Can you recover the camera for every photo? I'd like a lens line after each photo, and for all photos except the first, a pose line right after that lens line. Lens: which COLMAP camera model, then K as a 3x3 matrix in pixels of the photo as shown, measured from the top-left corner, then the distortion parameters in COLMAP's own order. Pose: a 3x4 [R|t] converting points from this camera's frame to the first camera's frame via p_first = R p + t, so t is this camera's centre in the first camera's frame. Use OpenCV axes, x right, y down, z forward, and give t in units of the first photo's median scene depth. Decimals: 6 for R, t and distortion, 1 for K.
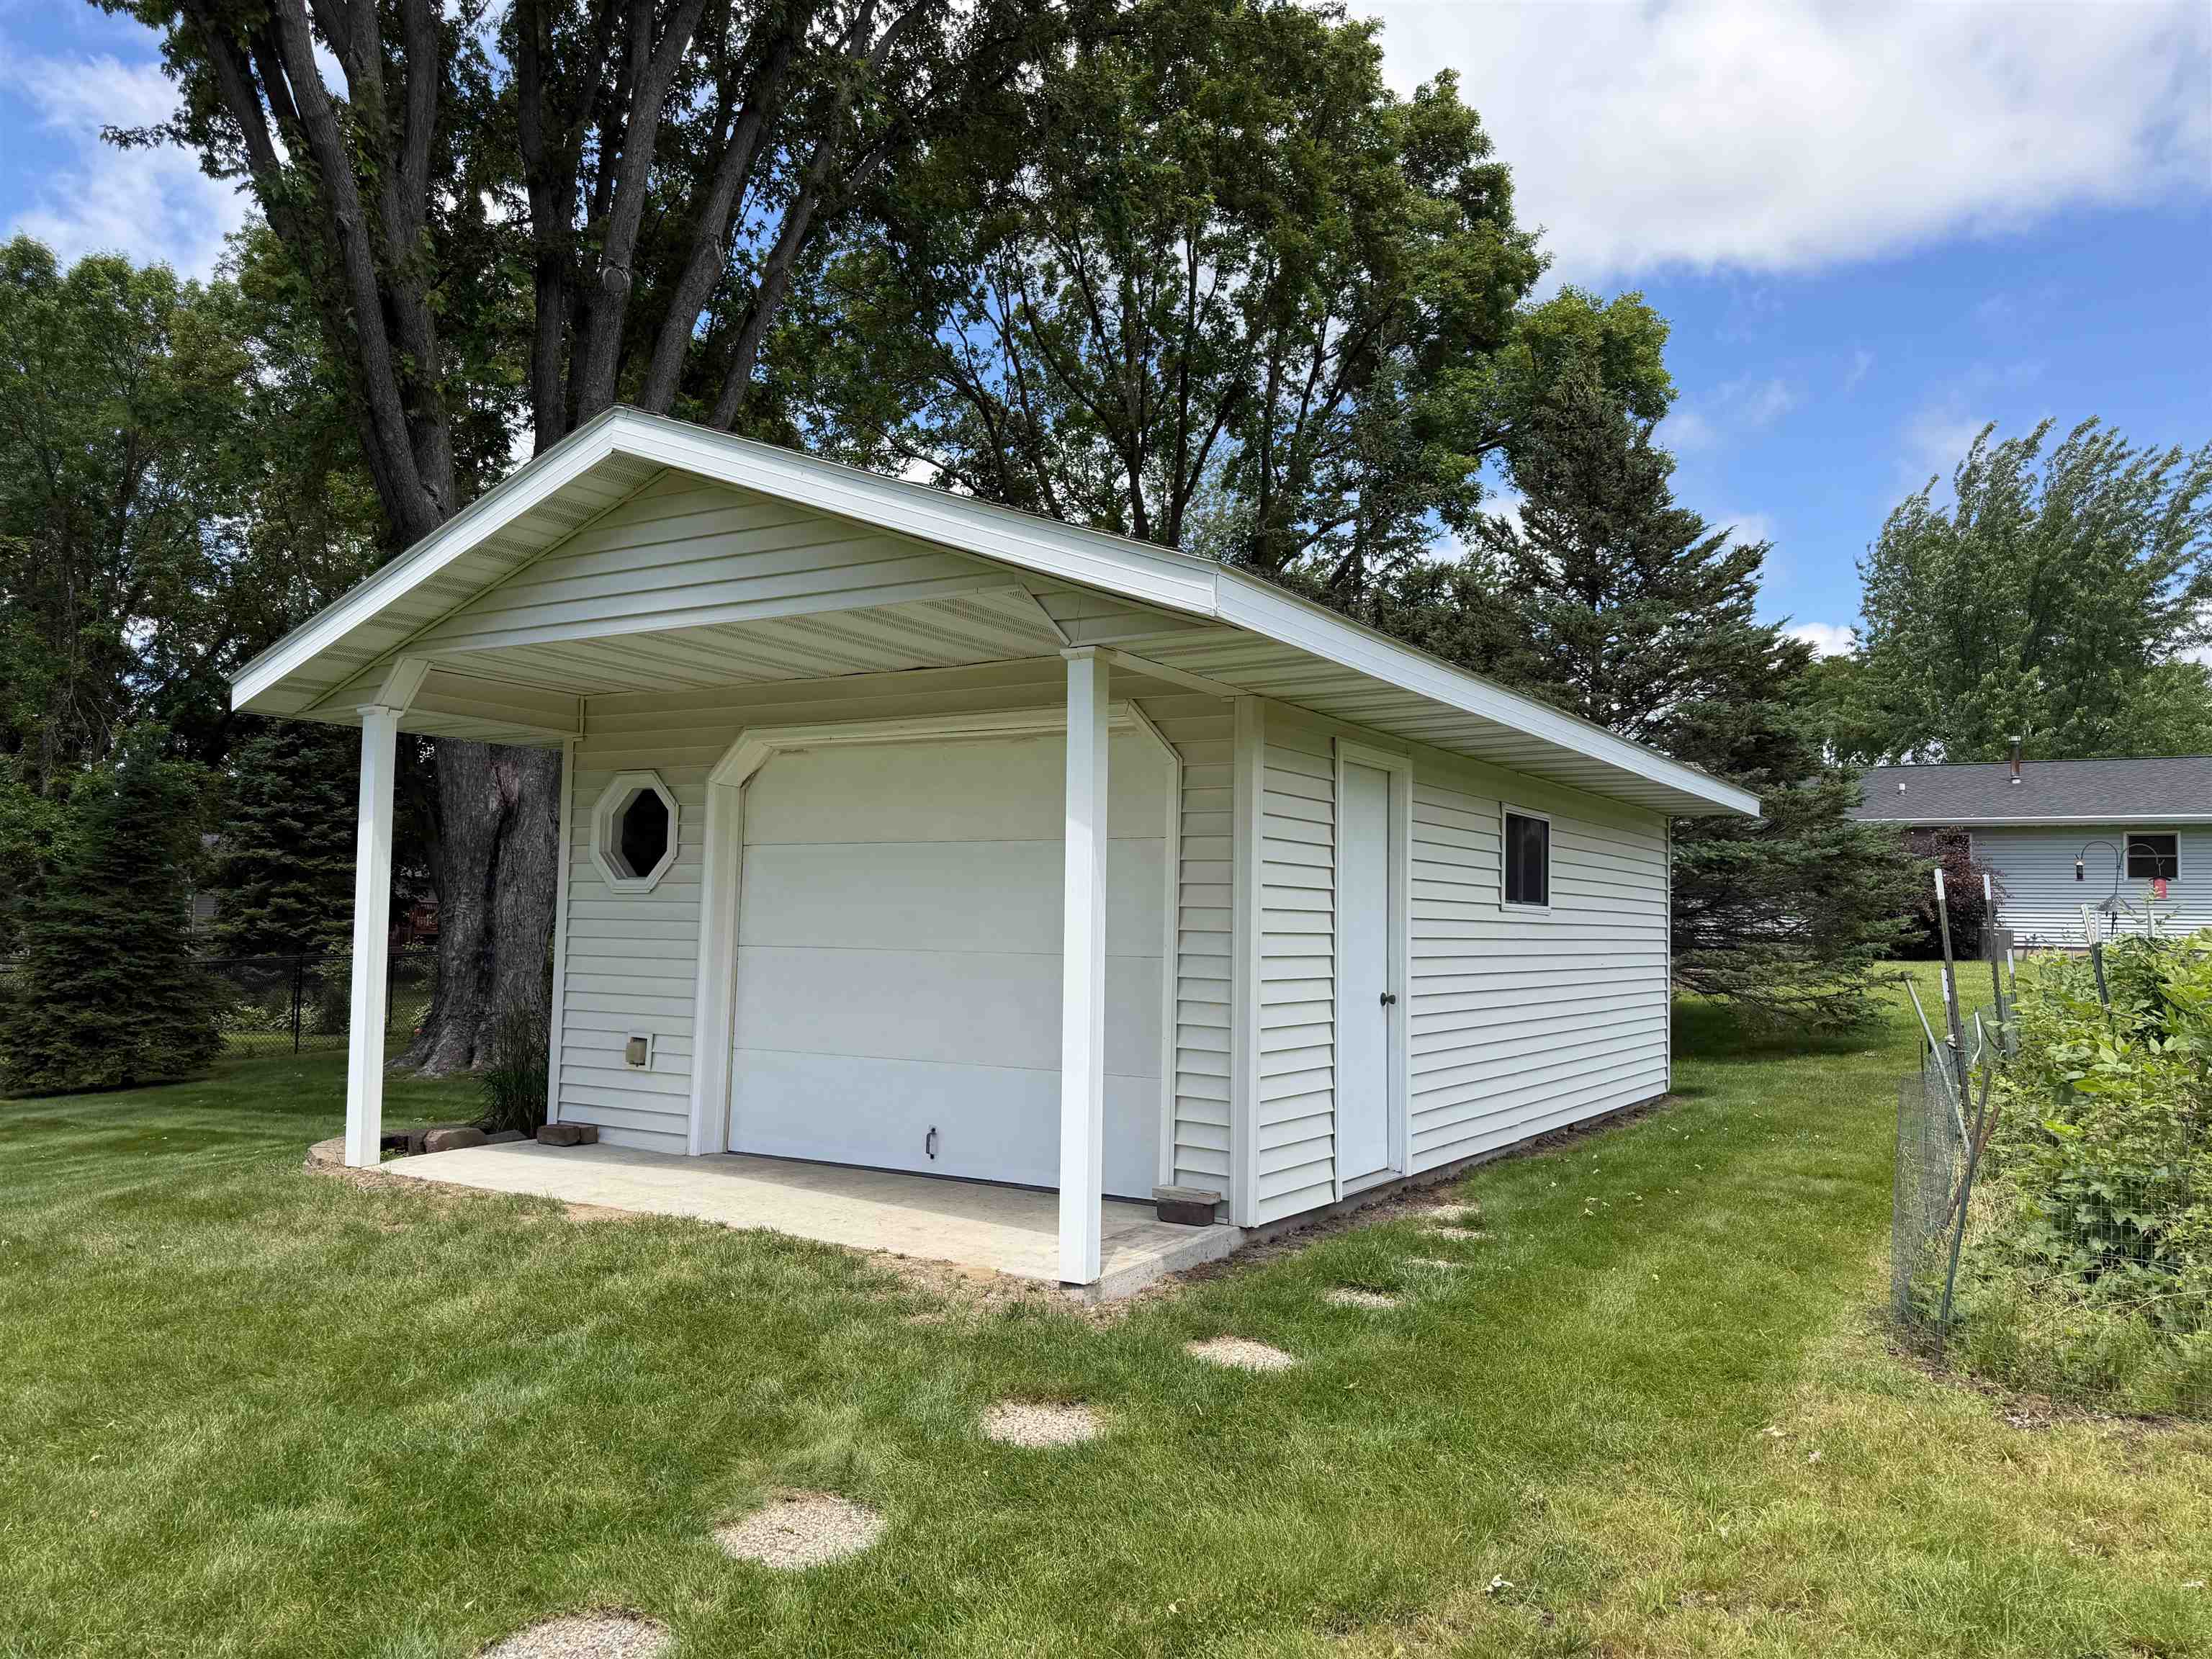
lens RADIAL K [[1653.0, 0, 1110.2], [0, 1653.0, 909.3], [0, 0, 1]] dist [-0.001116, -0.000580]
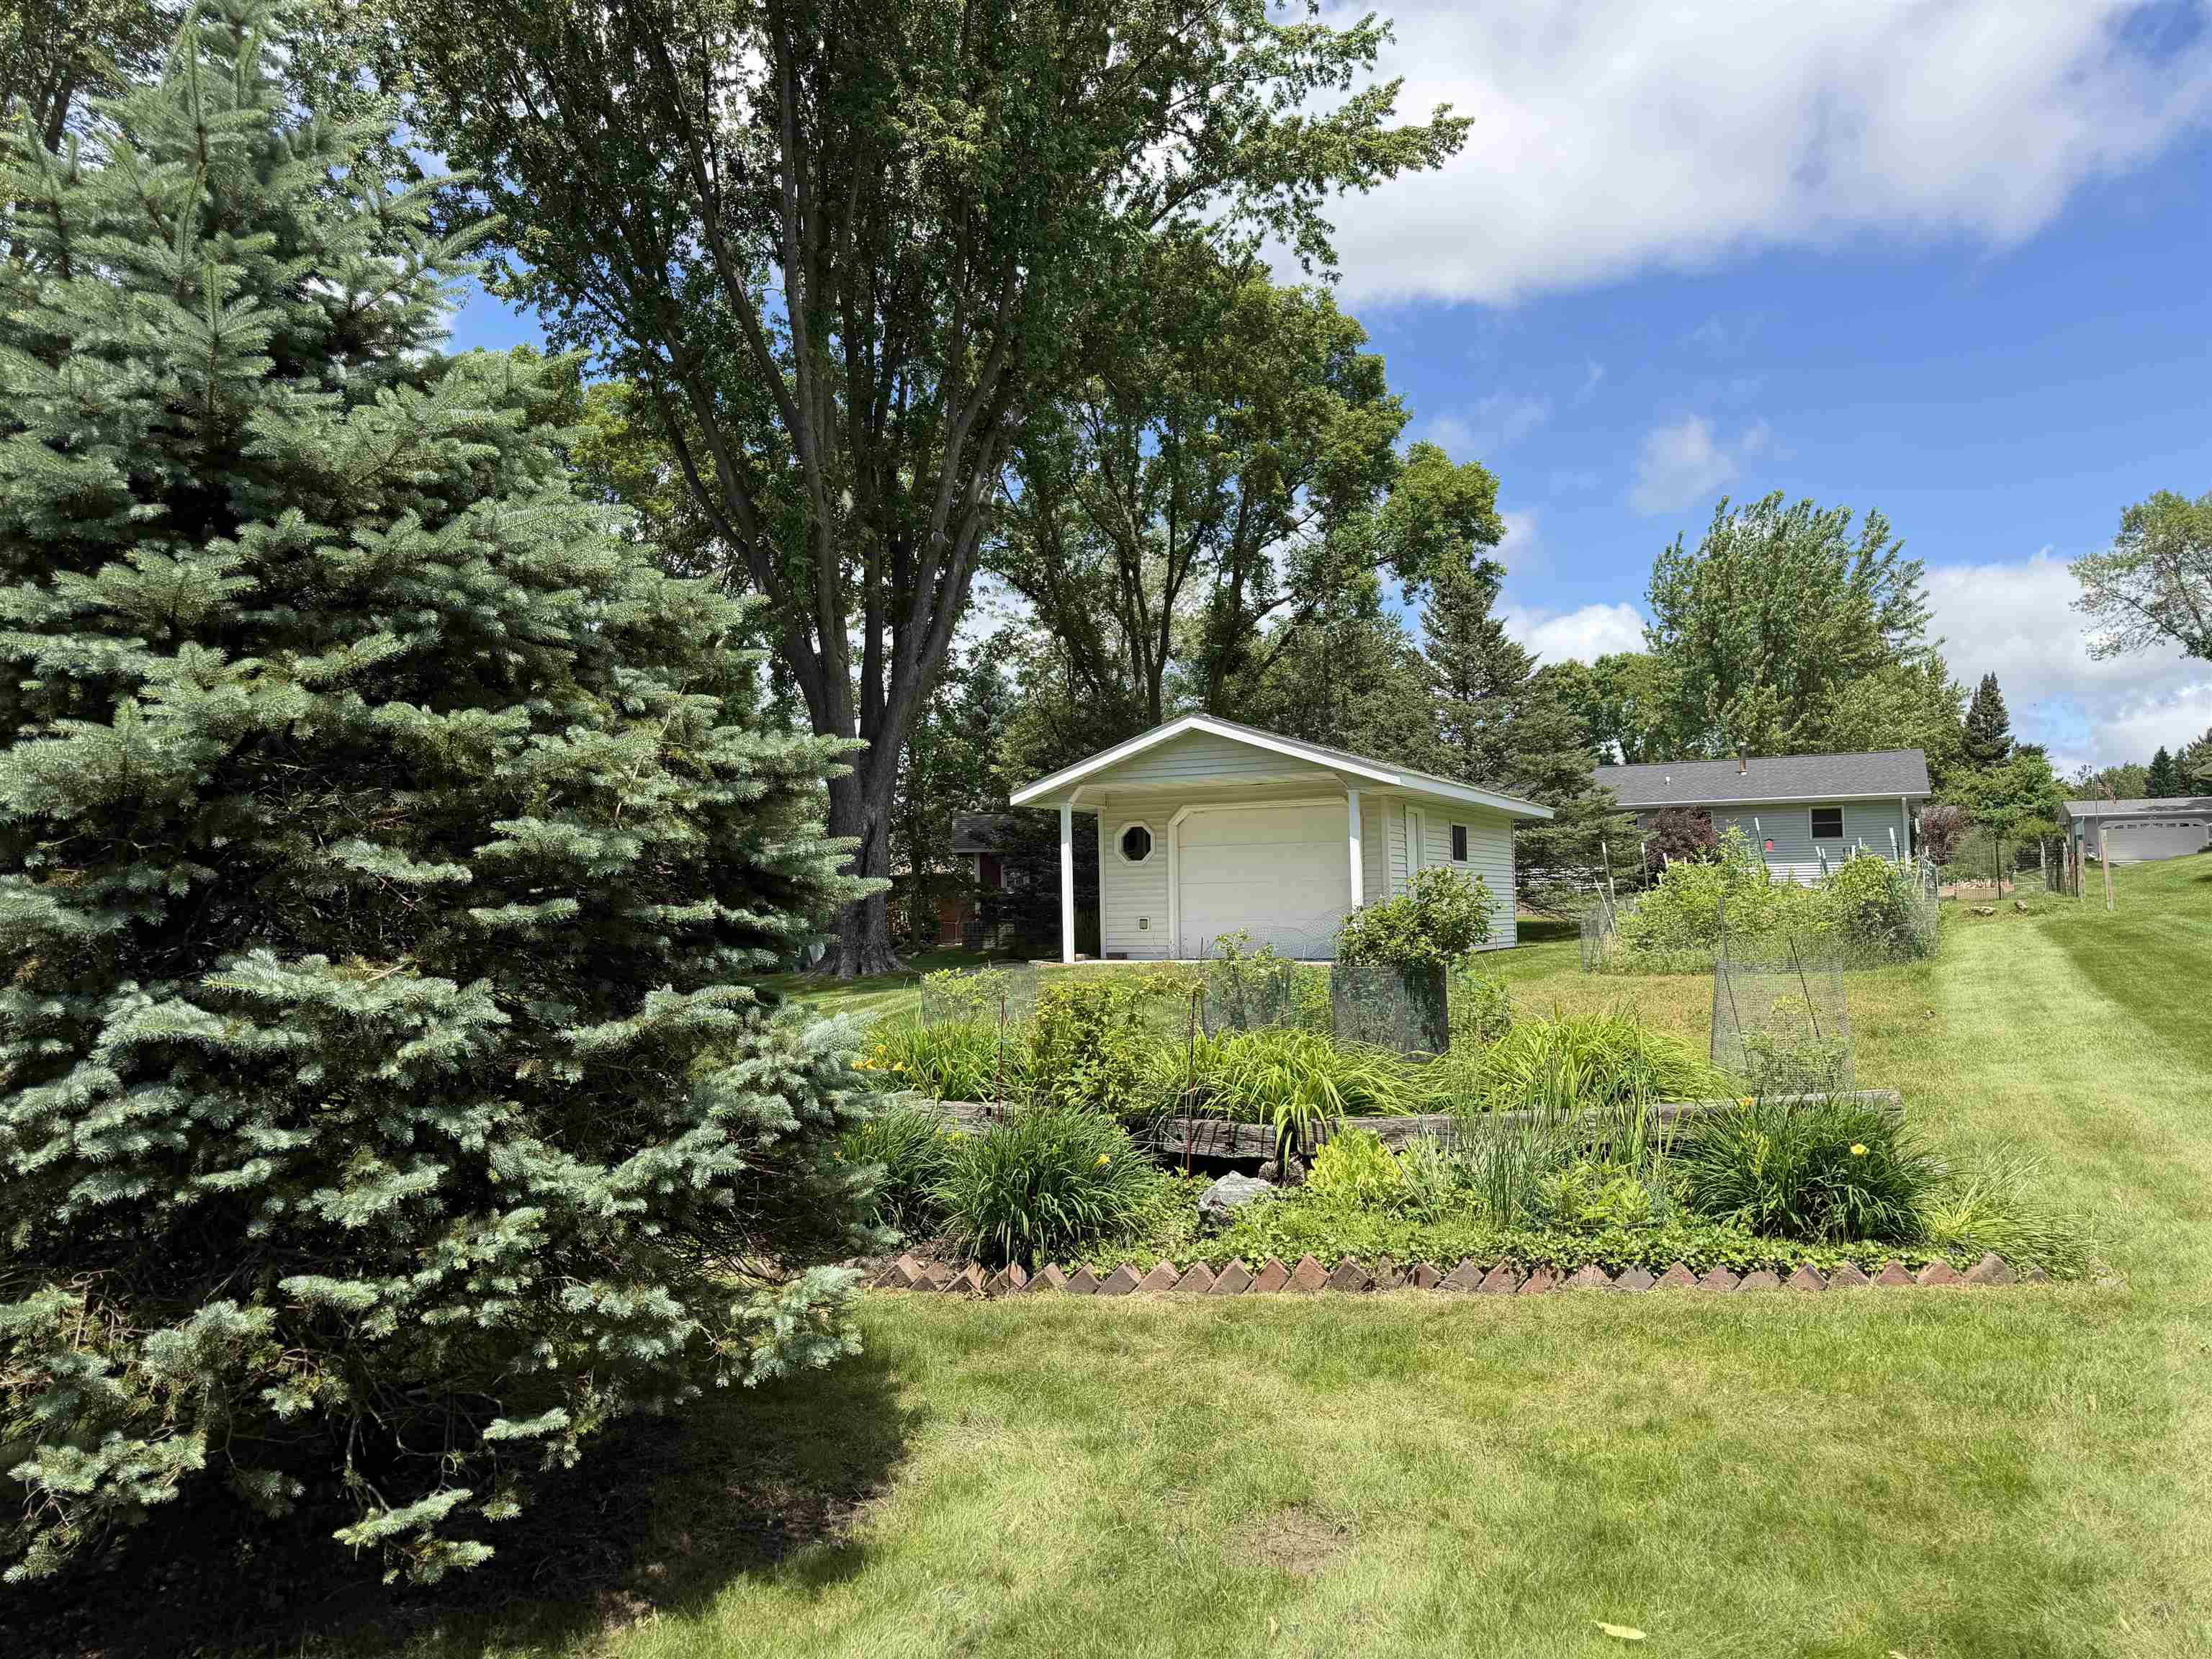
lens RADIAL K [[1561.3, 0, 1106.0], [0, 1561.3, 829.5], [0, 0, 1]] dist [0.001956, 0.000511]
pose [[0.997117, -0.028804, 0.070207, -0.447913], [0.031466, 0.998815, -0.037120, 0.021044], [-0.069054, 0.039222, 0.996842, -1.336708]]
